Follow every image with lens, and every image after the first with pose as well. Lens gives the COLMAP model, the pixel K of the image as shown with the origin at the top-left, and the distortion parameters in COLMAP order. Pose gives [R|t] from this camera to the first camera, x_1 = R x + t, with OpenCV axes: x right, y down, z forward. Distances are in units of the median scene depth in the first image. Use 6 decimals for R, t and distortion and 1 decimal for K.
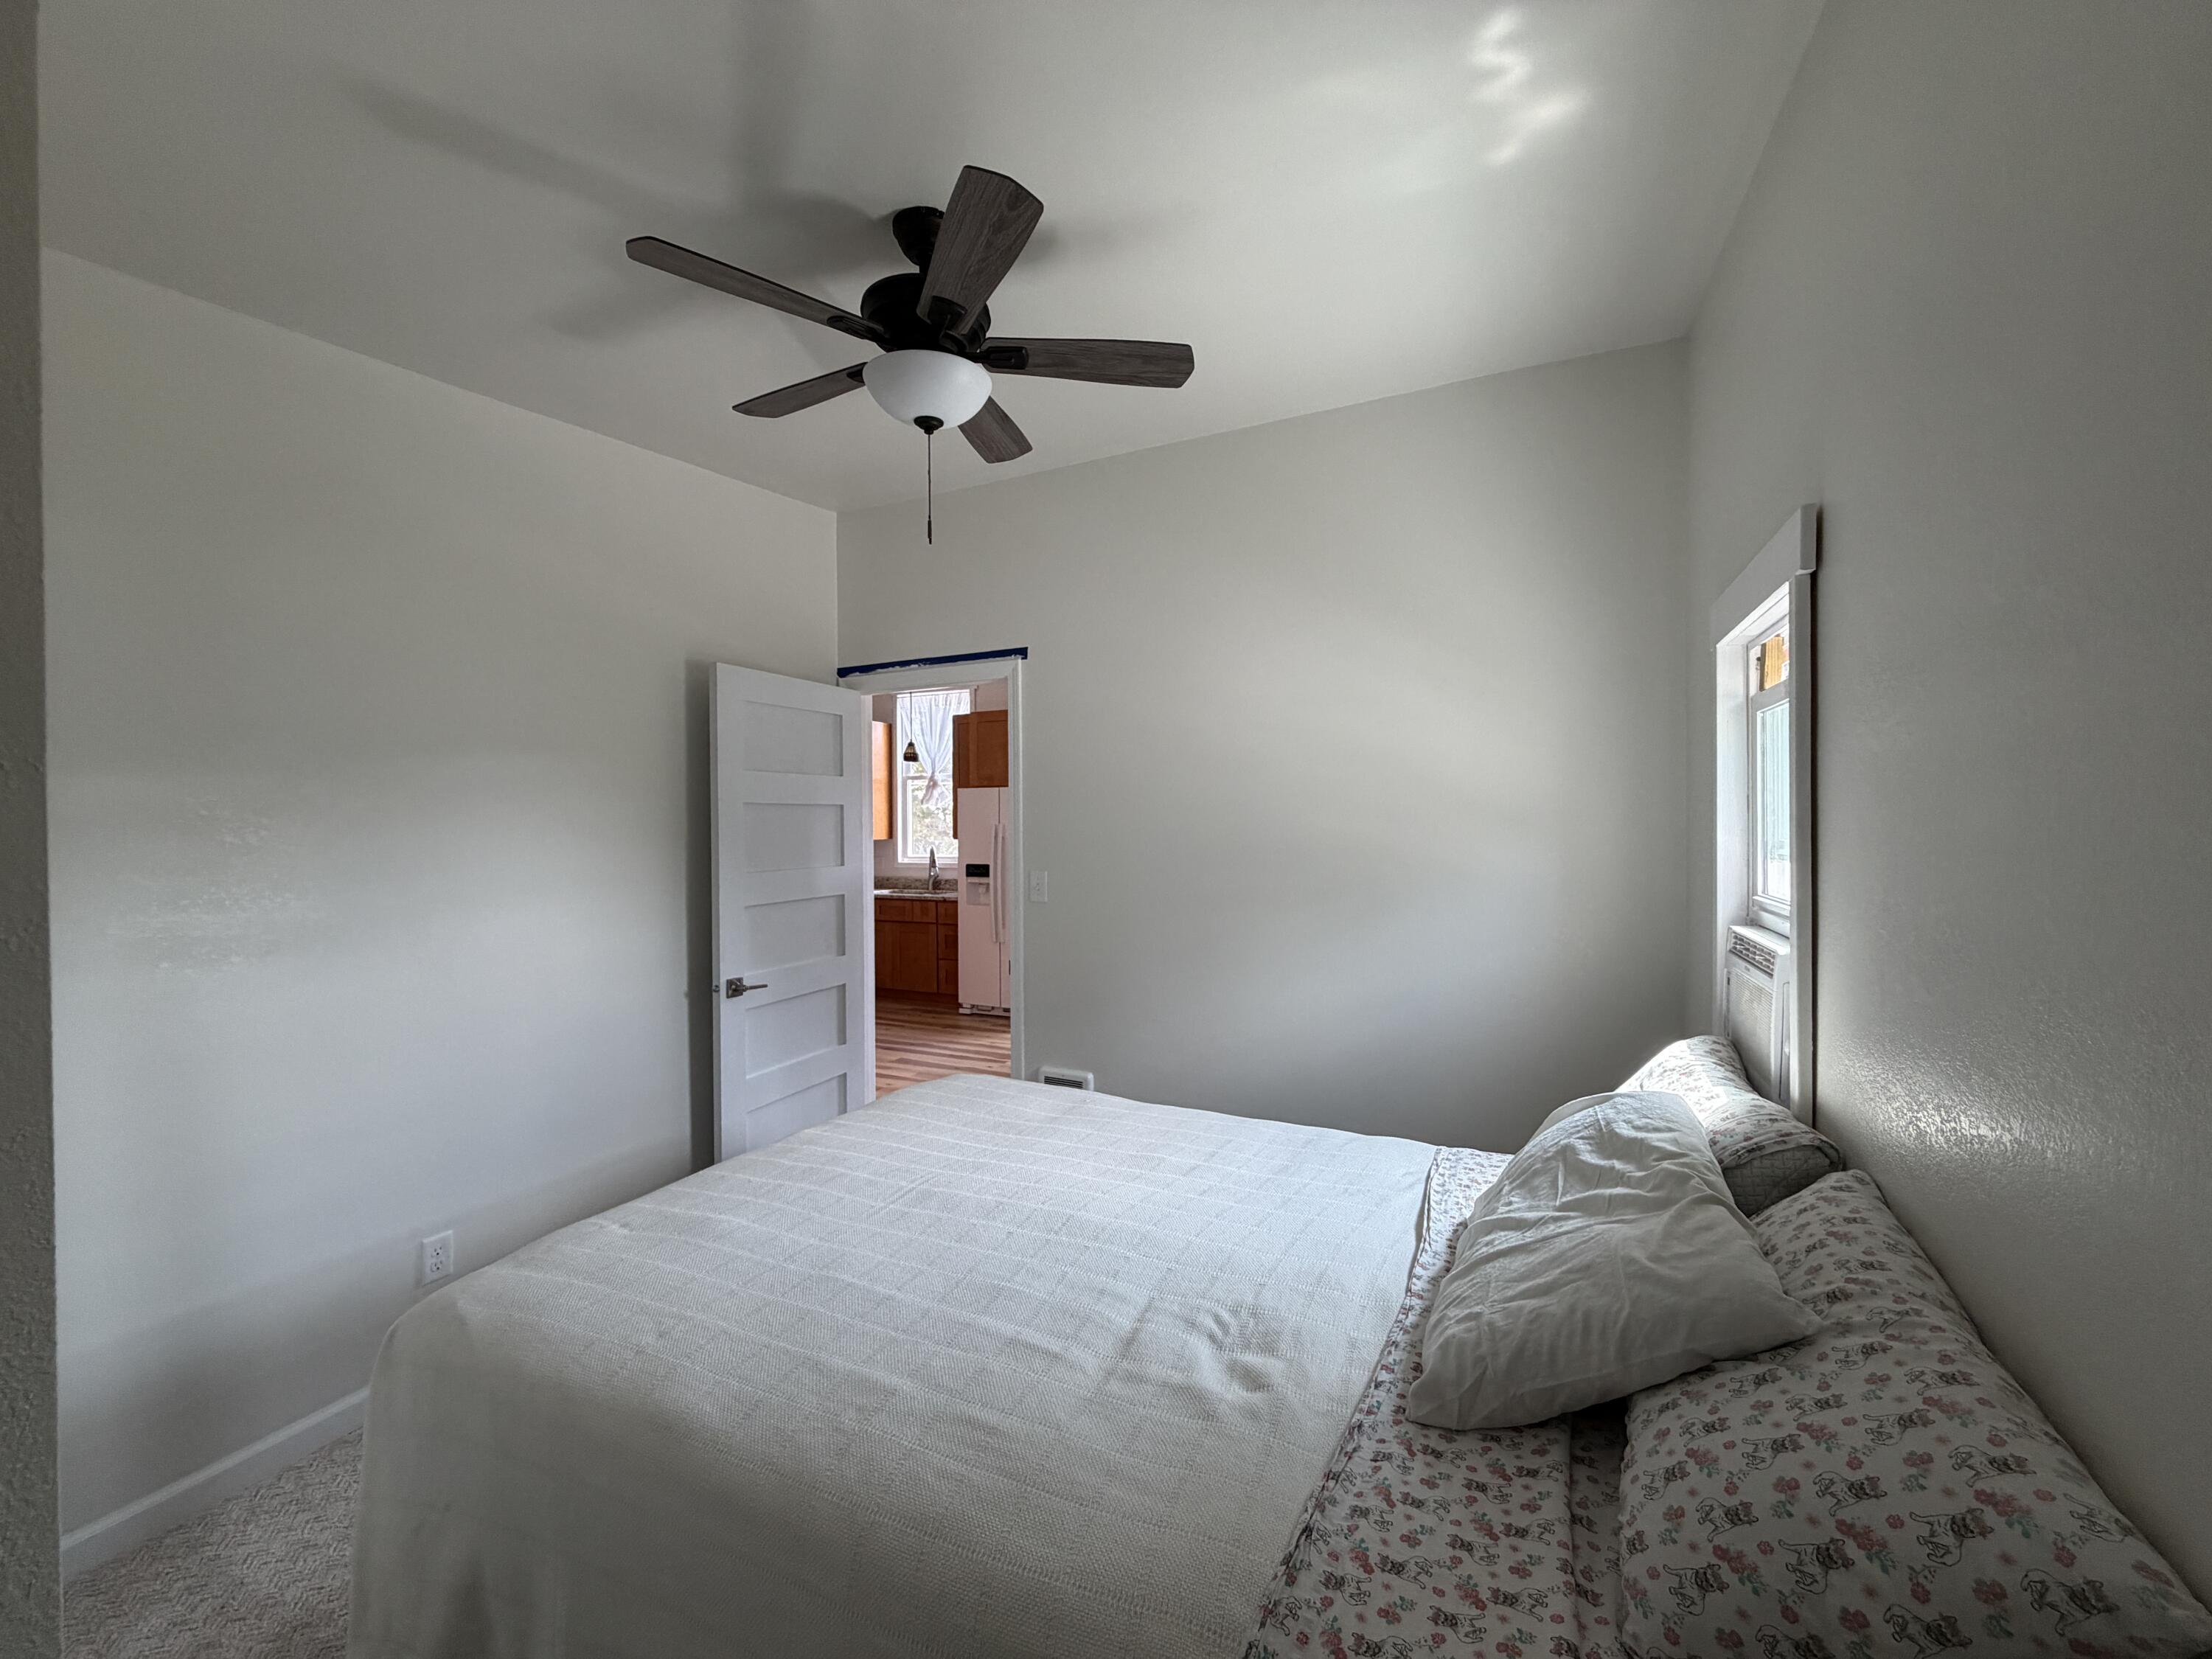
lens RADIAL K [[875.5, 0, 1101.4], [0, 875.5, 829.3], [0, 0, 1]] dist [-0.002742, 0.000204]
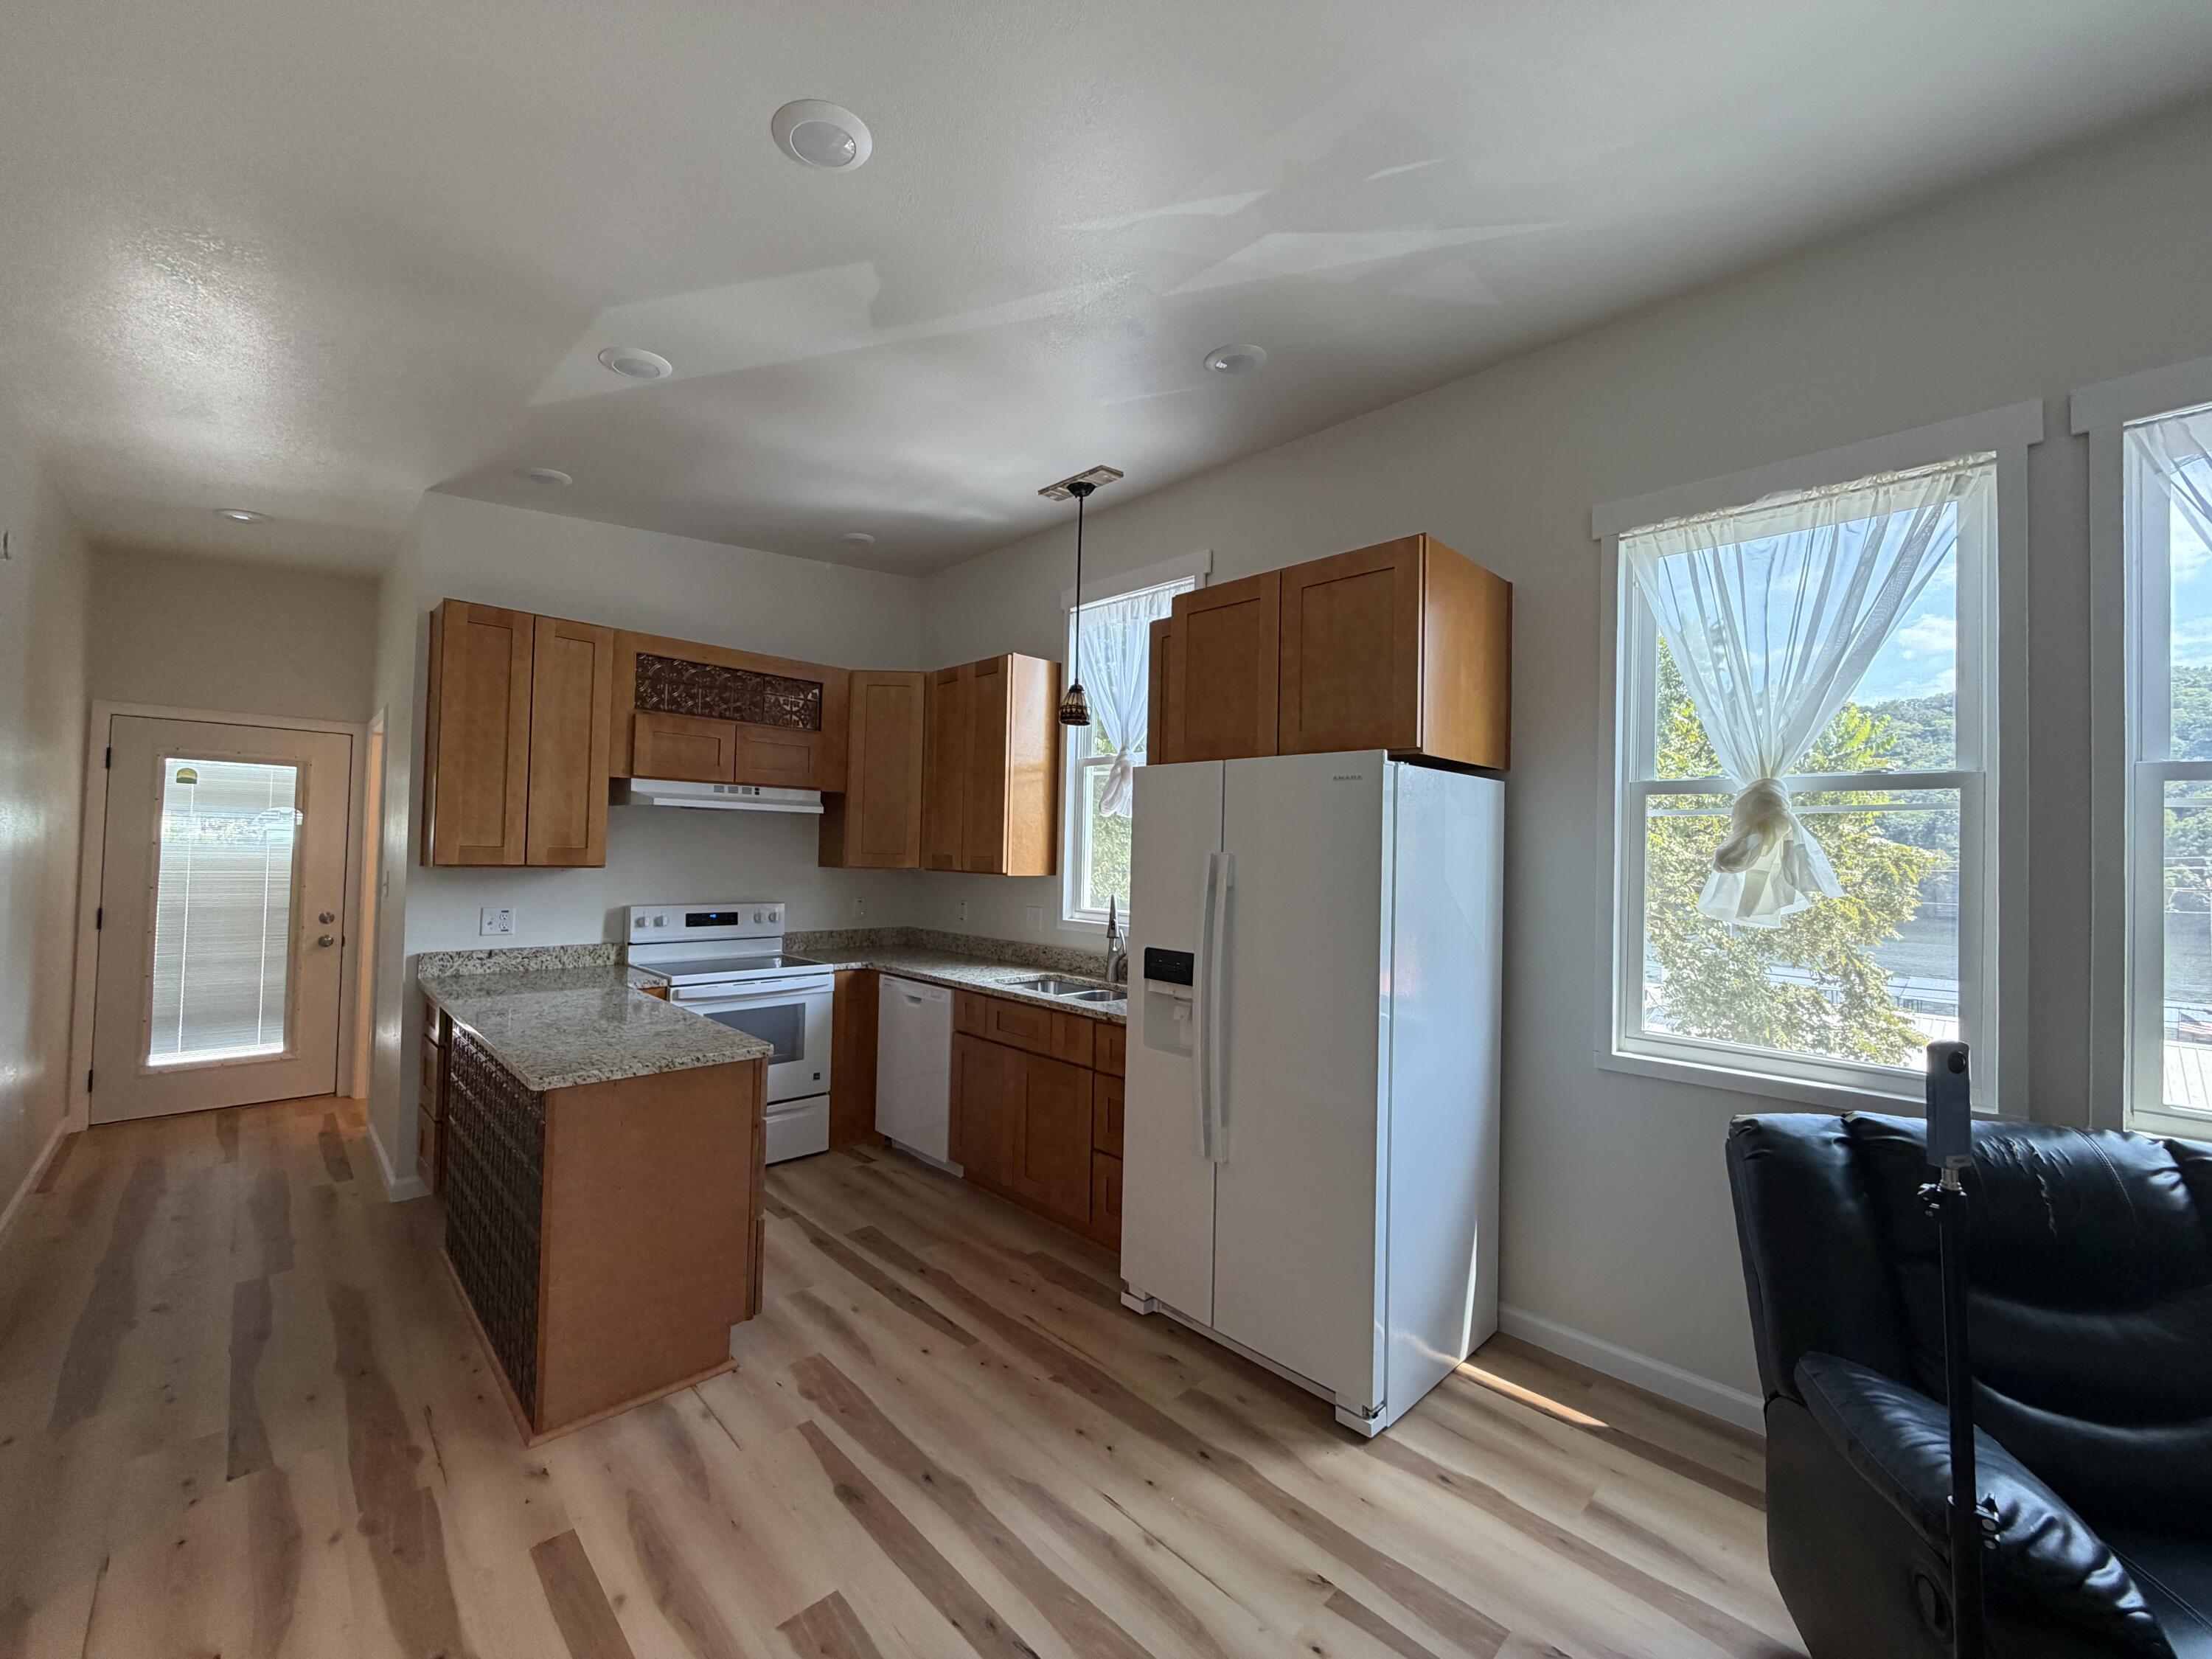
lens RADIAL K [[875.5, 0, 1104.2], [0, 875.5, 824.6], [0, 0, 1]] dist [-0.002742, 0.000204]
pose [[0.938795, 0.013512, -0.344211, -0.117090], [-0.026056, 0.999153, -0.031843, -0.017889], [0.343489, 0.038862, 0.938352, 2.334069]]
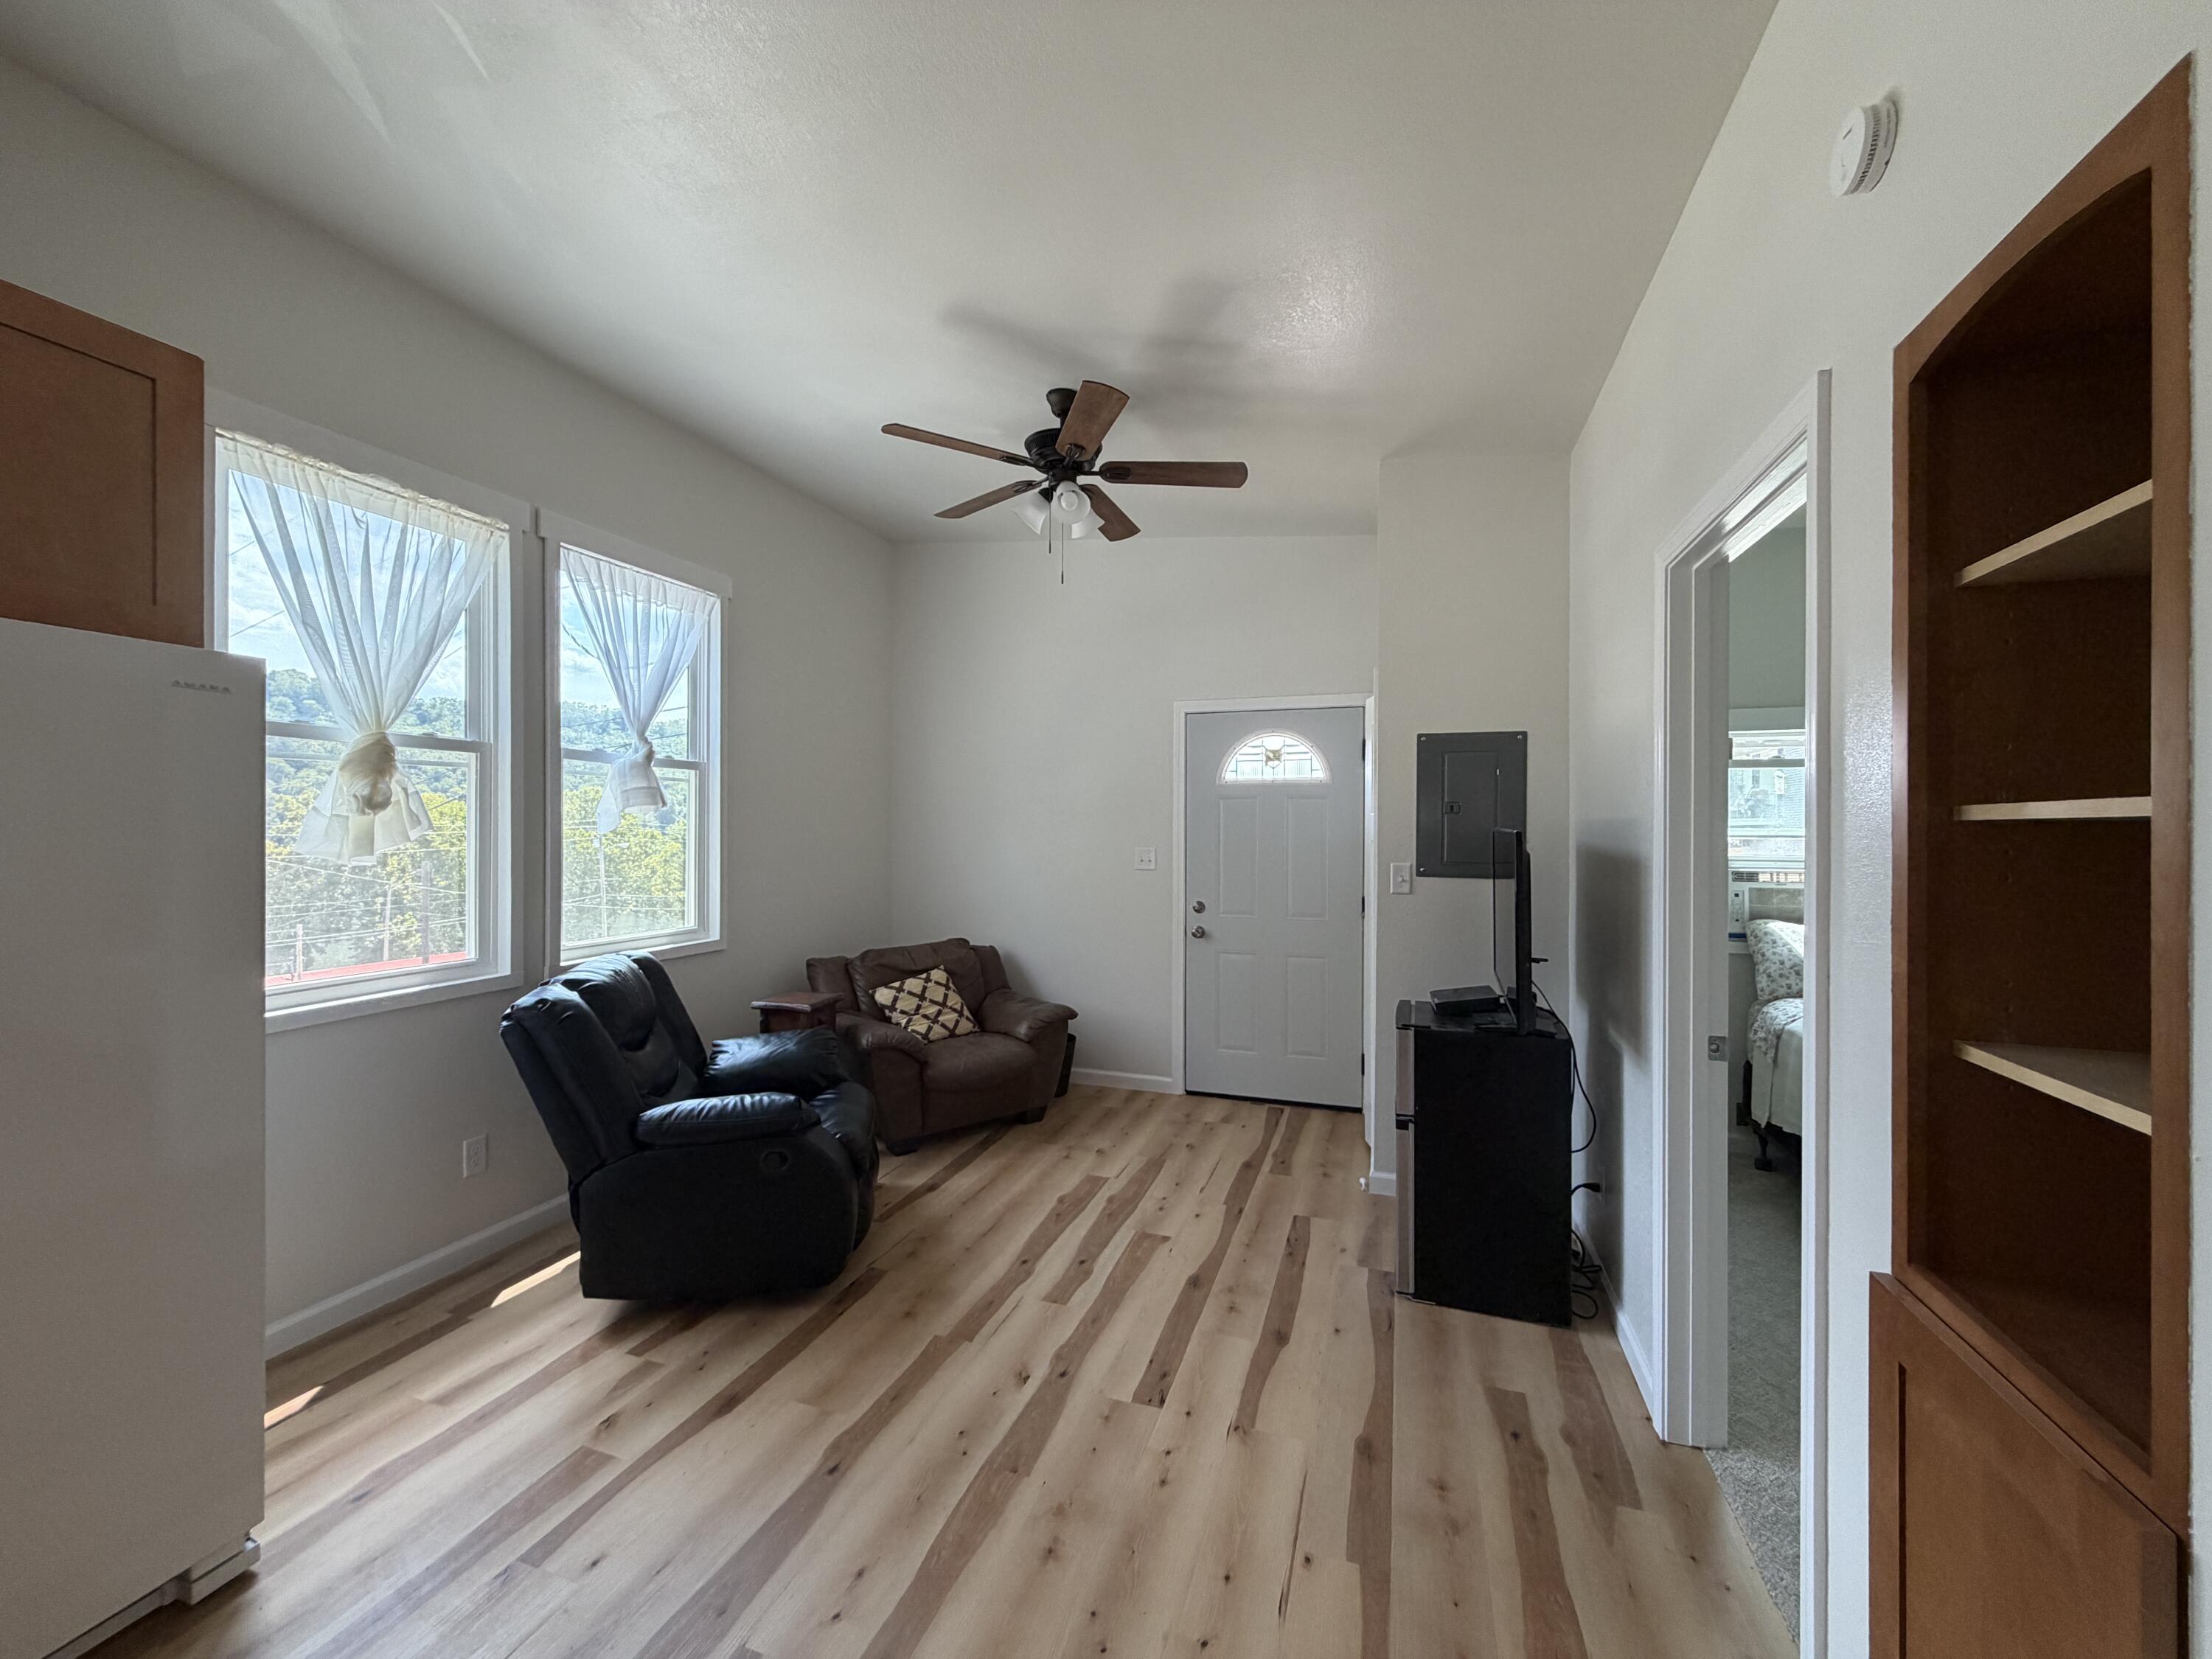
lens RADIAL K [[875.5, 0, 1101.9], [0, 875.5, 820.6], [0, 0, 1]] dist [-0.002742, 0.000204]
pose [[-0.114932, 0.008491, 0.993337, -1.251169], [0.002462, 0.999963, -0.008263, 0.010655], [-0.993370, 0.001496, -0.114948, 2.872966]]
